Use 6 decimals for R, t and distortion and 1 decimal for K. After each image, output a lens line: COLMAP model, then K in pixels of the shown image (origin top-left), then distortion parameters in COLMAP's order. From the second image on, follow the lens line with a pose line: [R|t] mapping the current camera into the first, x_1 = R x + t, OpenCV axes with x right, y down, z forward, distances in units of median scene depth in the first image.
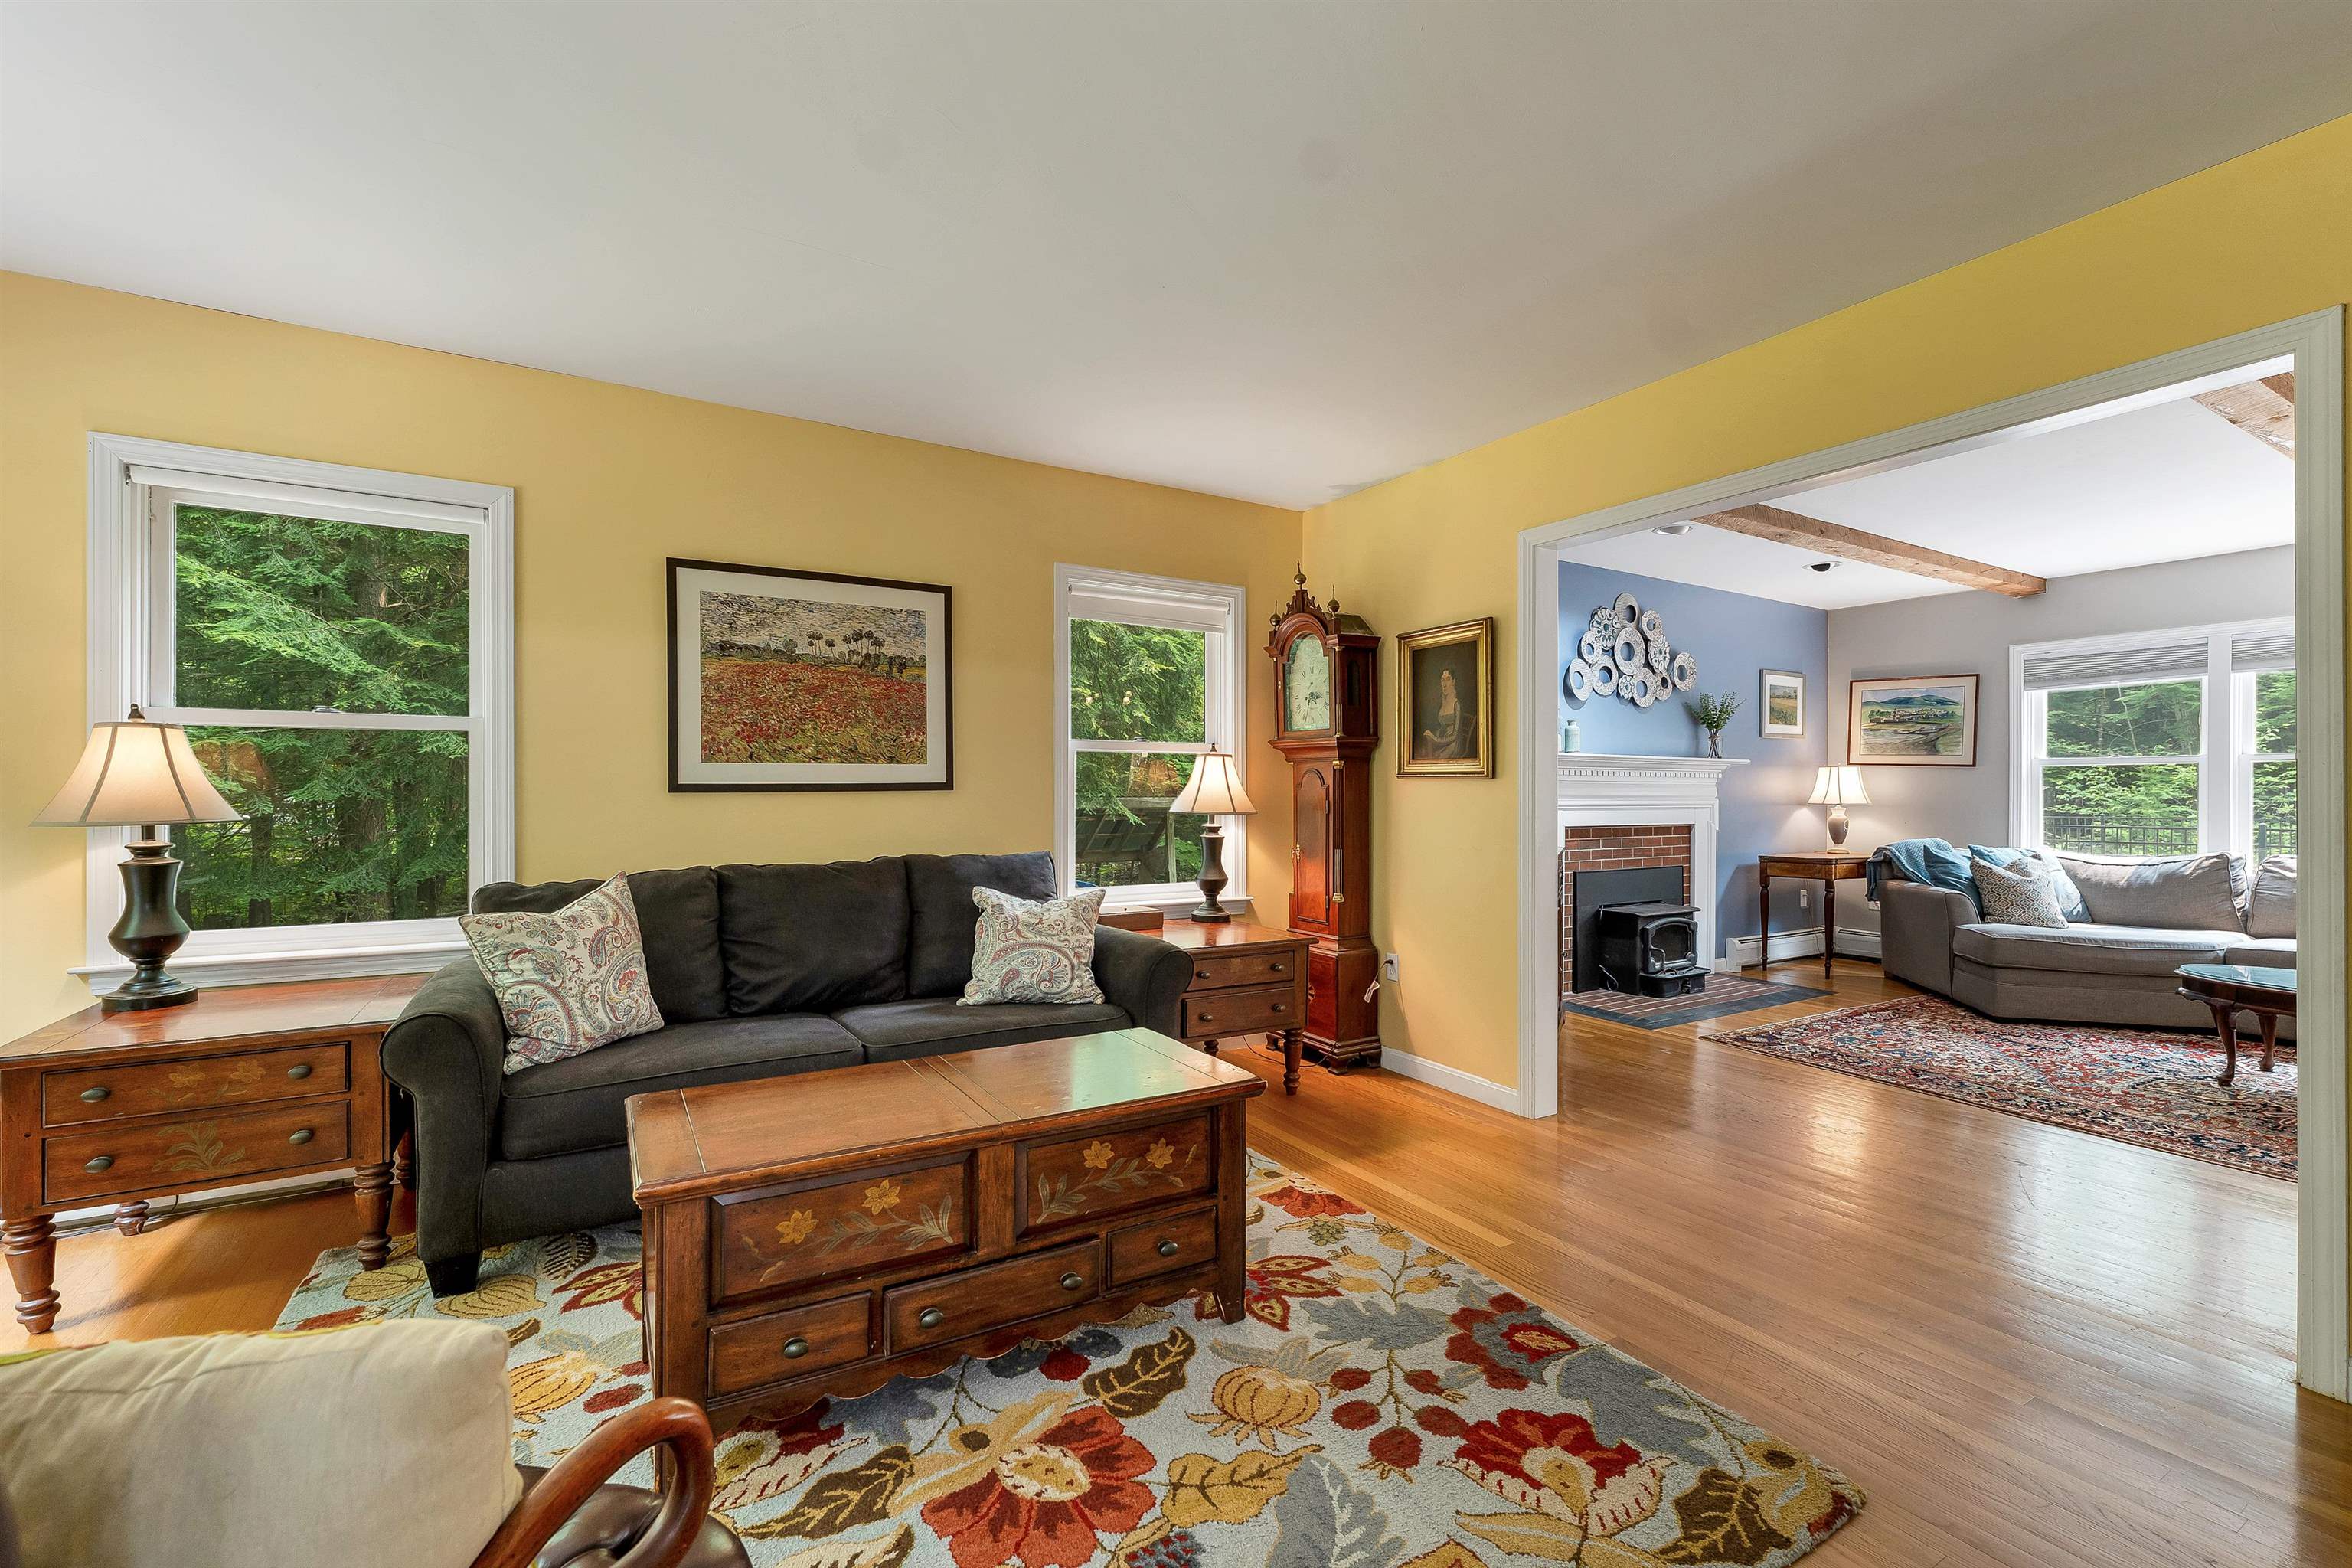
lens RADIAL K [[990.0, 0, 1176.0], [0, 990.0, 799.5], [0, 0, 1]] dist [0.009543, -0.000043]
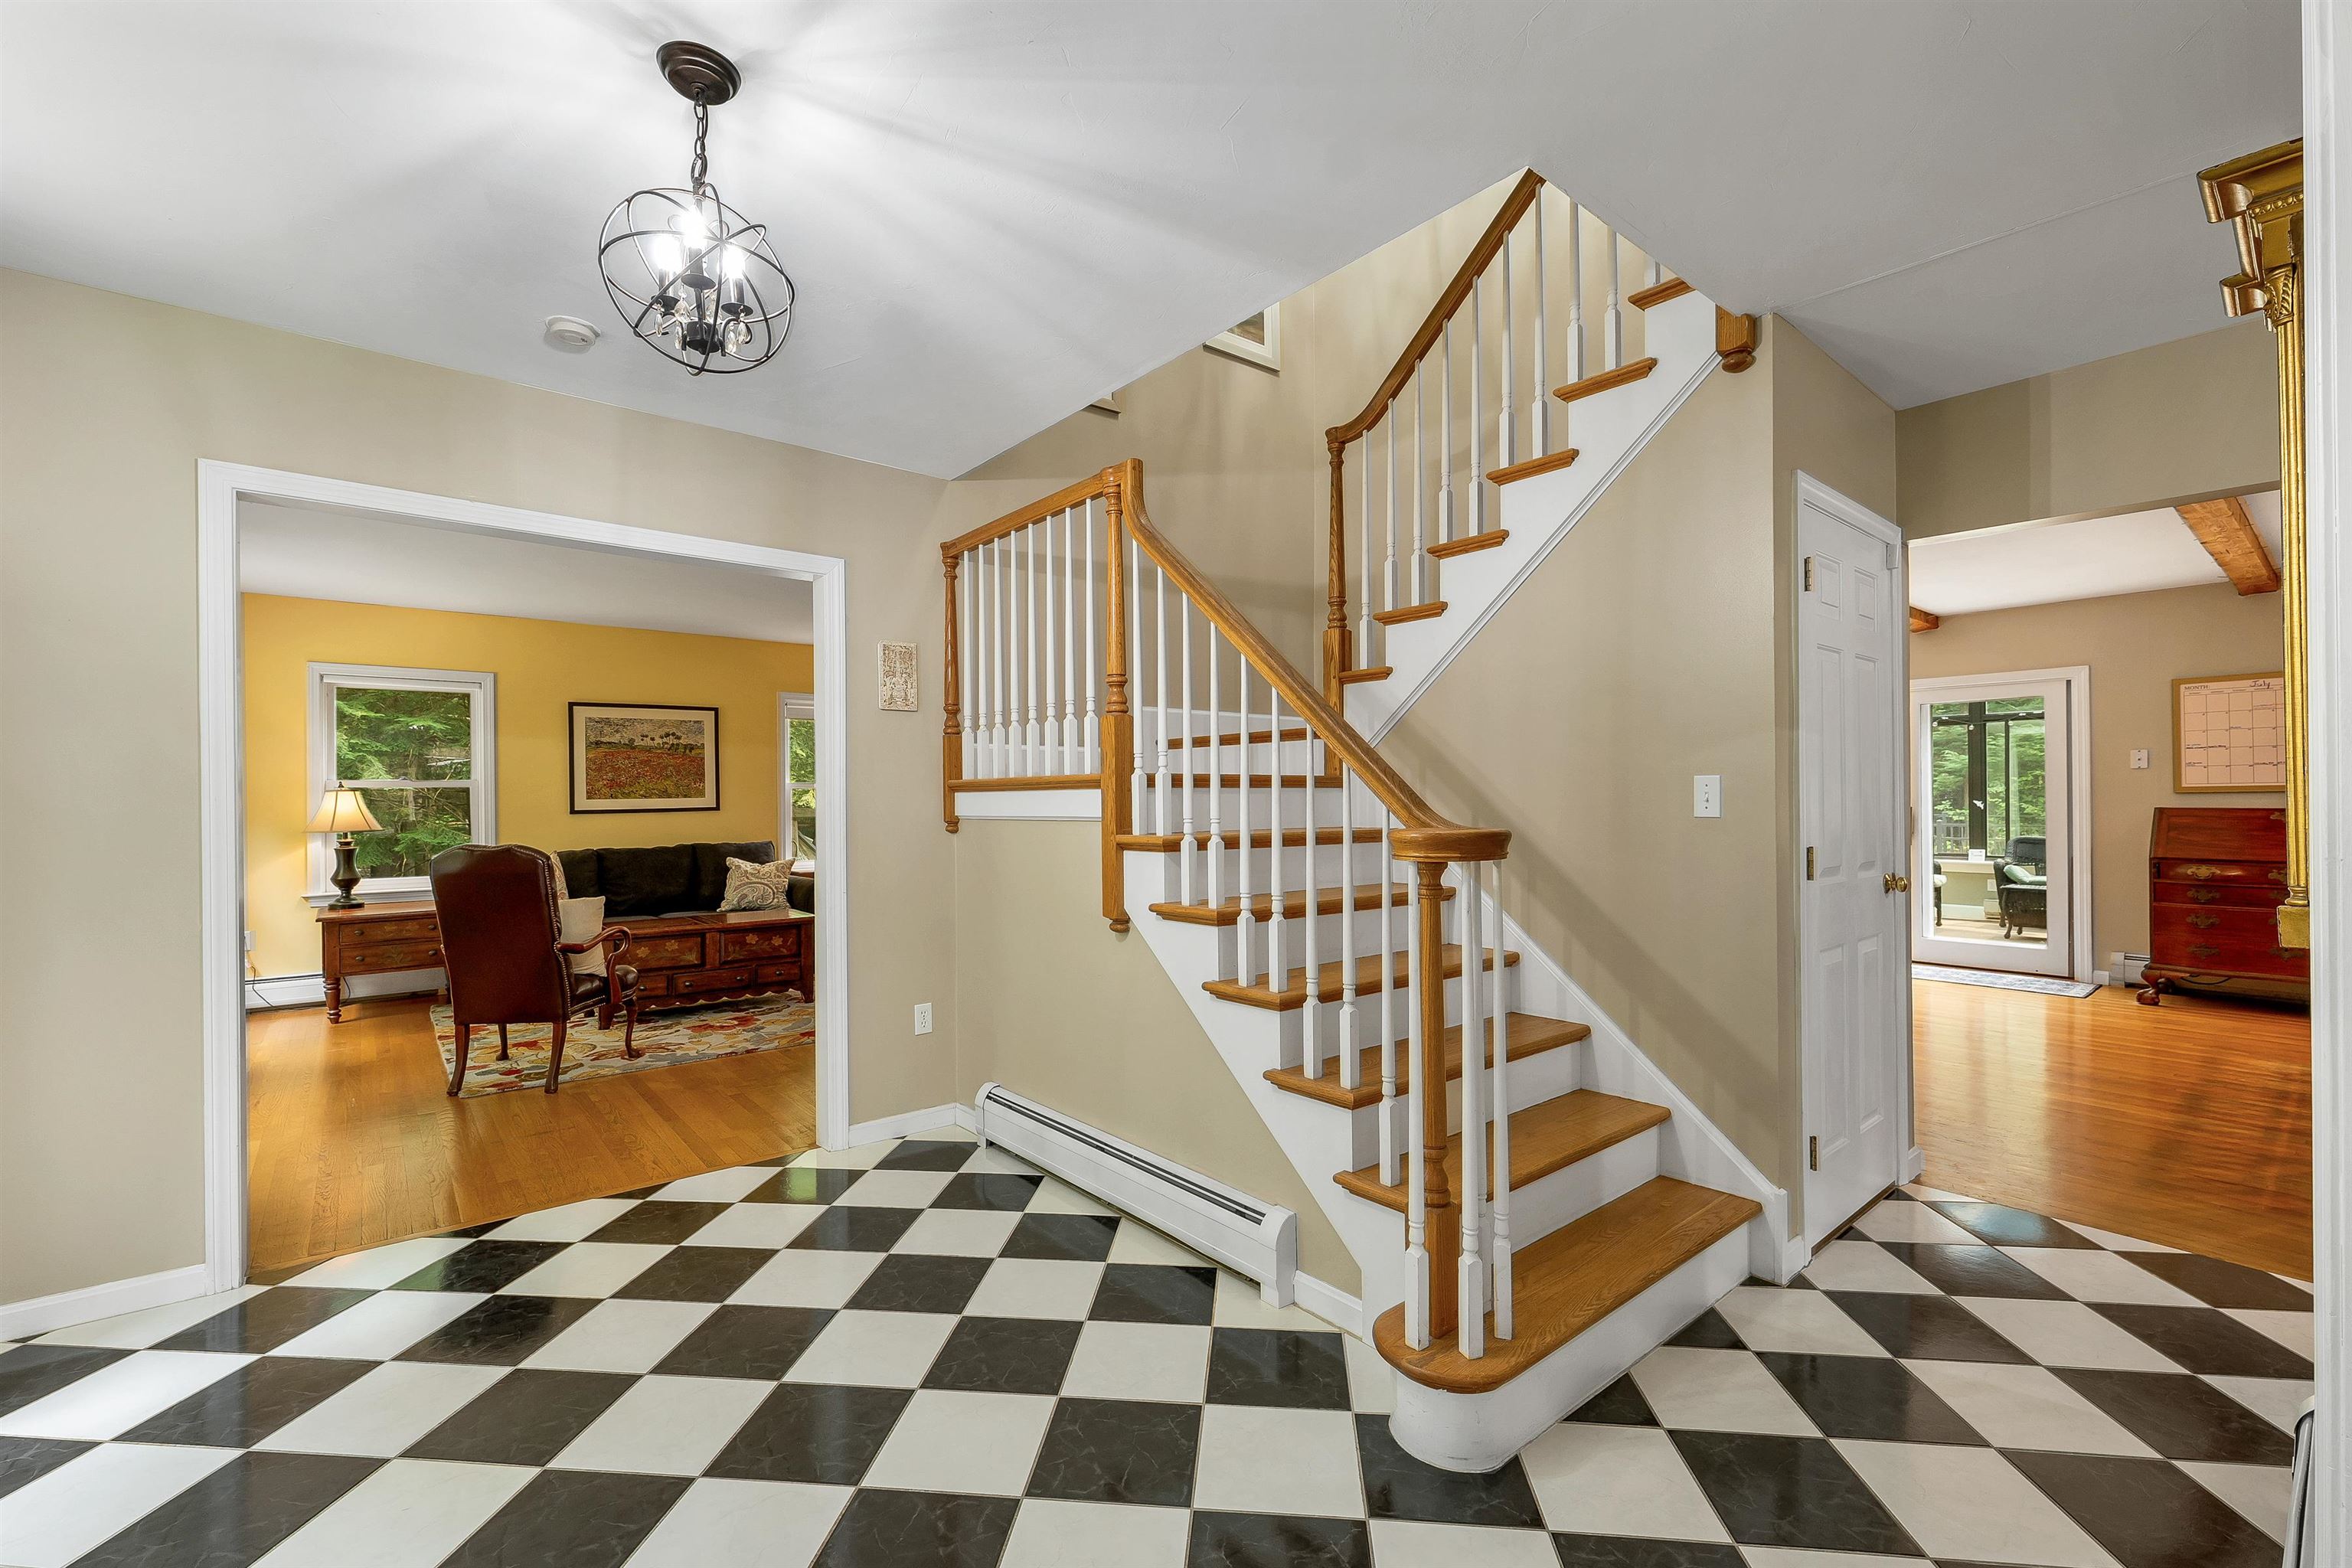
lens RADIAL K [[990.0, 0, 1176.0], [0, 990.0, 799.5], [0, 0, 1]] dist [0.009543, -0.000043]
pose [[0.988973, -0.009685, 0.147779, 0.432386], [0.010441, 0.999936, -0.004344, -0.015834], [-0.147727, 0.005839, 0.989011, -1.232741]]
